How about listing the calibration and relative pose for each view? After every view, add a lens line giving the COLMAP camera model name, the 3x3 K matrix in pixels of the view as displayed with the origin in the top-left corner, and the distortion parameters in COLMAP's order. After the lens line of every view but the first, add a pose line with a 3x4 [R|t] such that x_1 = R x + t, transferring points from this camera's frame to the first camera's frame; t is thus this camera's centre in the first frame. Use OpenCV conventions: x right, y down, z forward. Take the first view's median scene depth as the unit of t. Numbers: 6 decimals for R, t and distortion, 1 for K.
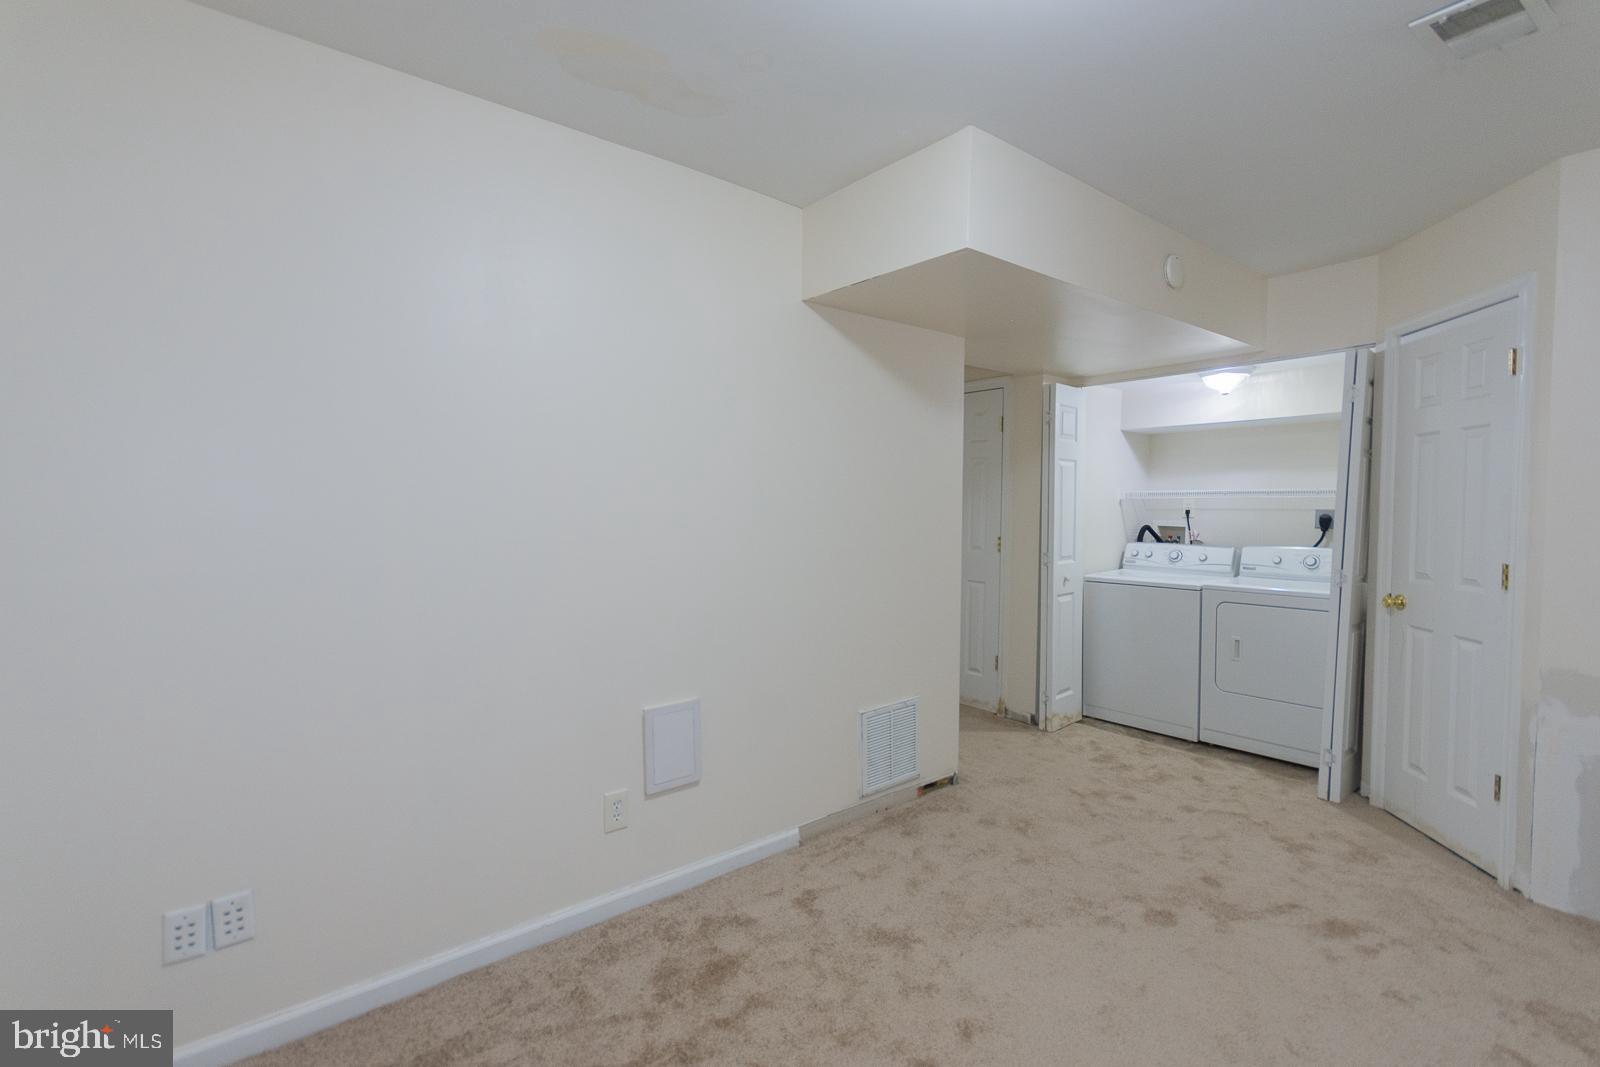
lens RADIAL K [[719.2, 0, 800.0], [0, 719.2, 533.5], [0, 0, 1]] dist [0.003512, 0.000125]
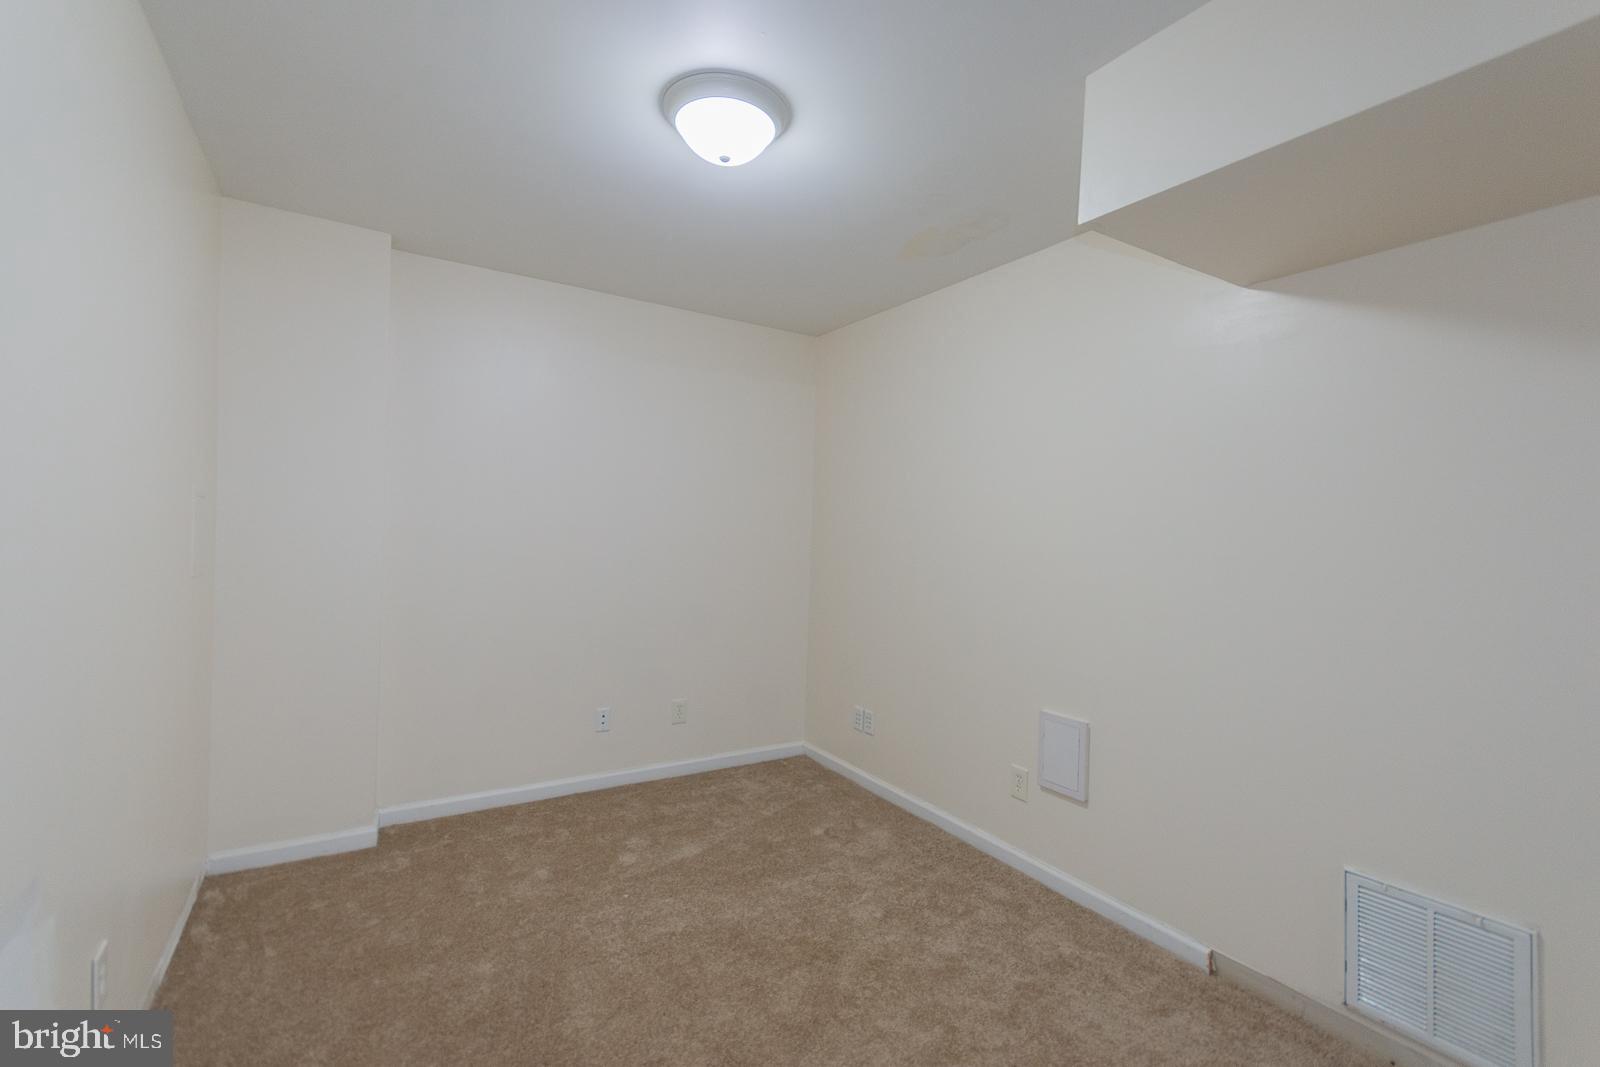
lens RADIAL K [[719.2, 0, 800.0], [0, 719.2, 533.5], [0, 0, 1]] dist [0.003512, 0.000125]
pose [[-0.143551, 0.009326, -0.989599, 1.005073], [-0.042432, 0.998978, 0.015570, -0.035441], [0.988733, 0.044225, -0.143008, 0.806482]]
